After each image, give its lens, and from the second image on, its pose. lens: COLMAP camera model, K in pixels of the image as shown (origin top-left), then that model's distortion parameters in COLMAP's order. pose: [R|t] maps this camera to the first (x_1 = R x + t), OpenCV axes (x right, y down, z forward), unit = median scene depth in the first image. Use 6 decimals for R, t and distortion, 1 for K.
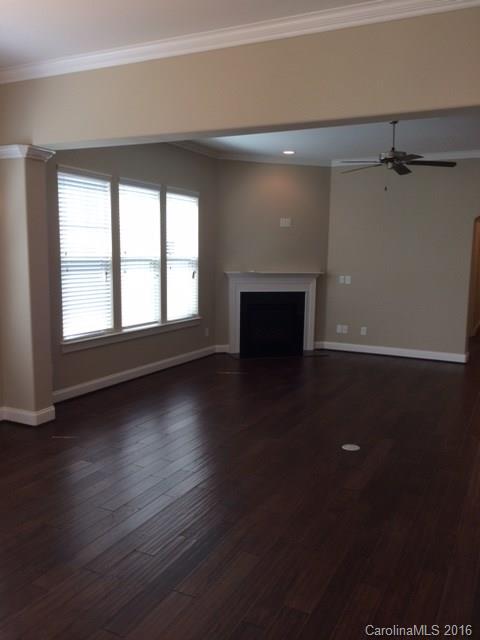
lens RADIAL K [[562.7, 0, 240.0], [0, 562.7, 320.0], [0, 0, 1]] dist [0.048155, -0.000857]
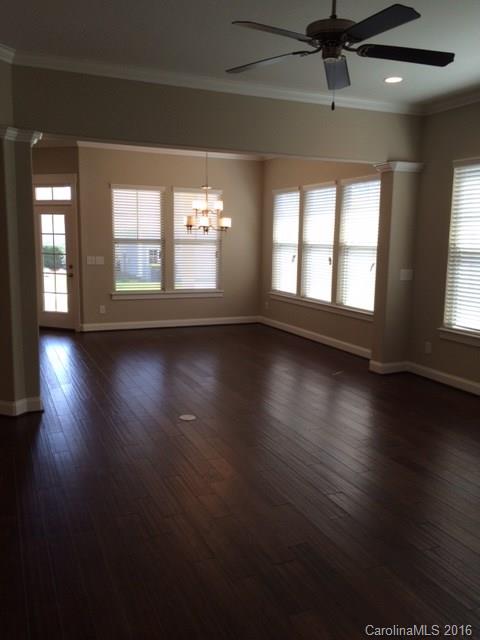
lens RADIAL K [[562.7, 0, 240.0], [0, 562.7, 320.0], [0, 0, 1]] dist [0.048155, -0.000857]
pose [[-0.643725, 0.094959, -0.759343, 0.780936], [-0.110071, 0.970464, 0.214672, -0.170877], [0.757300, 0.221772, -0.614259, 1.435730]]
